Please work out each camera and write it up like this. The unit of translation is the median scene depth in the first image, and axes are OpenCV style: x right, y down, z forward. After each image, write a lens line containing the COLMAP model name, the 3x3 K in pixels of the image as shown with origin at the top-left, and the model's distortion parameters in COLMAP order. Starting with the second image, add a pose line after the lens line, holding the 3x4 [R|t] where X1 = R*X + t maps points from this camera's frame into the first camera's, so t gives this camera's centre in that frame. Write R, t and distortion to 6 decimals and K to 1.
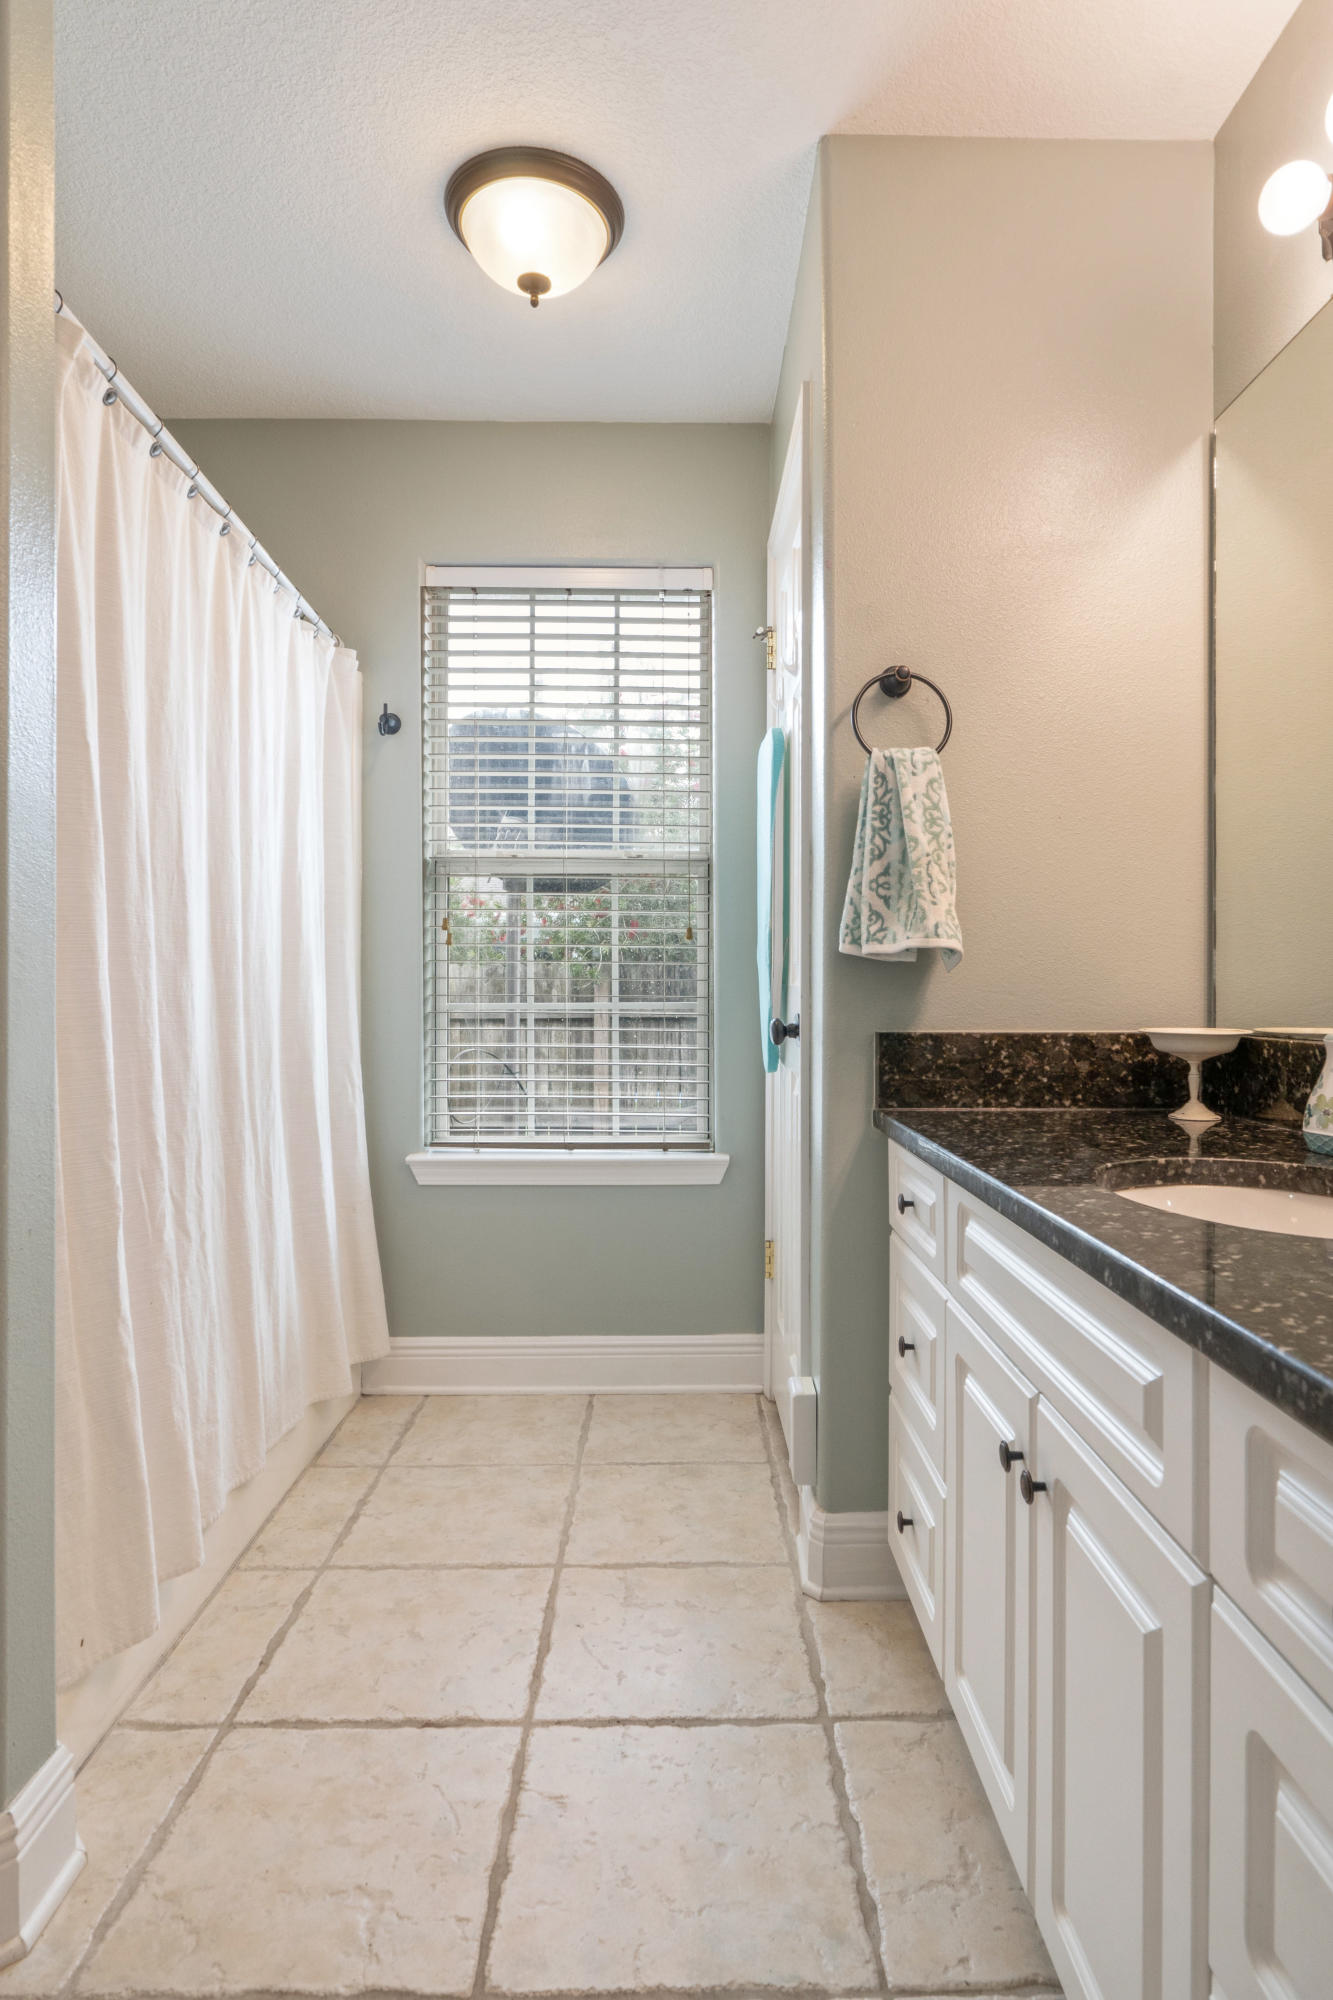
lens RADIAL K [[1081.2, 0, 667.3], [0, 1081.2, 995.6], [0, 0, 1]] dist [-0.006494, -0.000040]
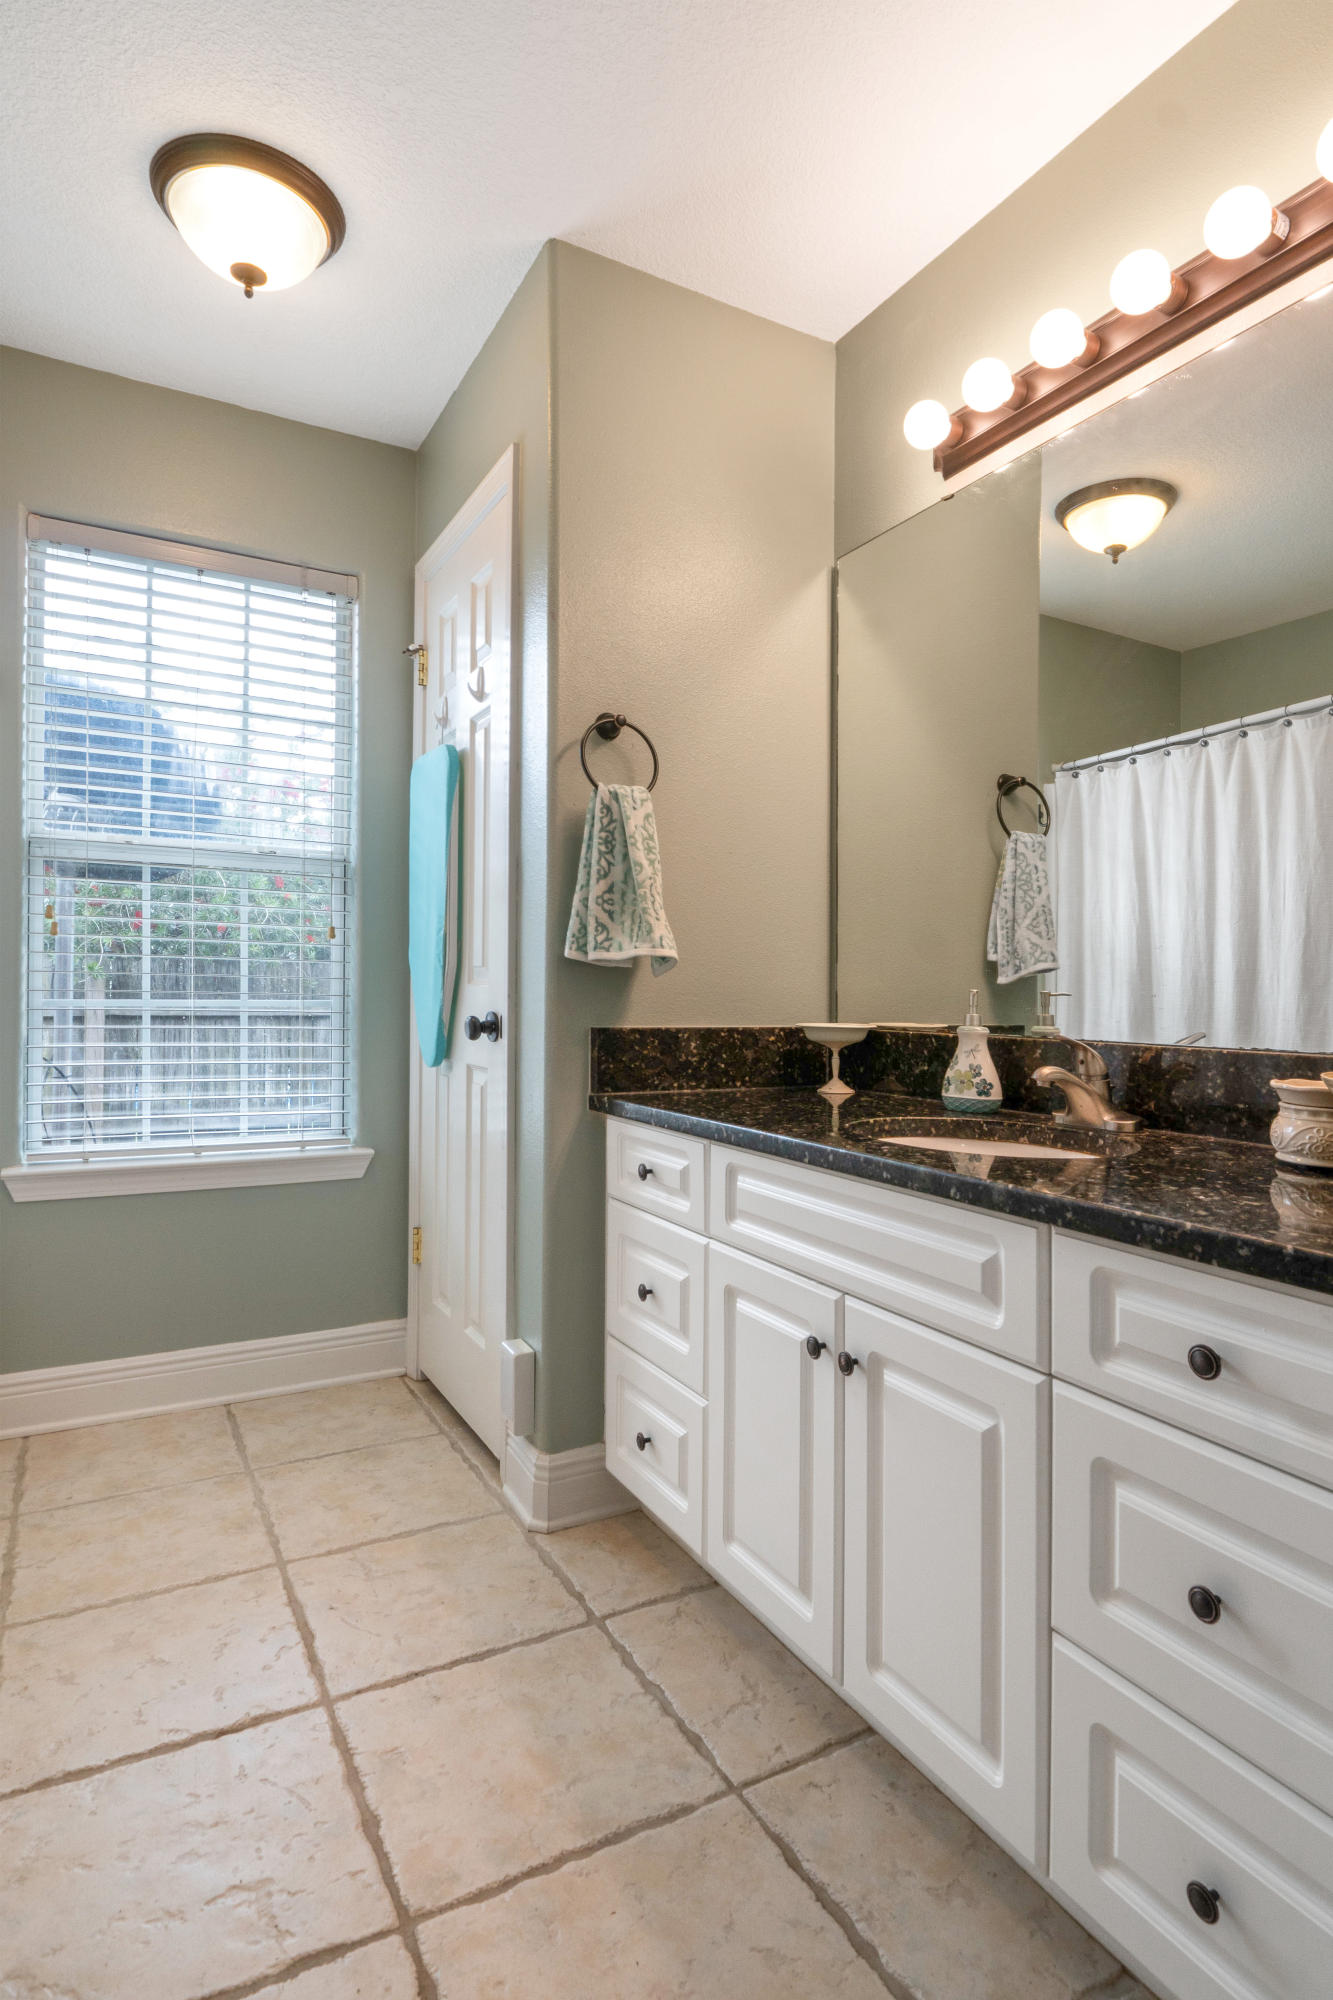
lens RADIAL K [[1081.2, 0, 626.7], [0, 1081.2, 983.1], [0, 0, 1]] dist [-0.006494, -0.000040]
pose [[0.887300, 0.014166, 0.460976, -0.310501], [-0.009367, 0.999876, -0.012697, 0.000633], [-0.461098, 0.006948, 0.887322, -0.041164]]
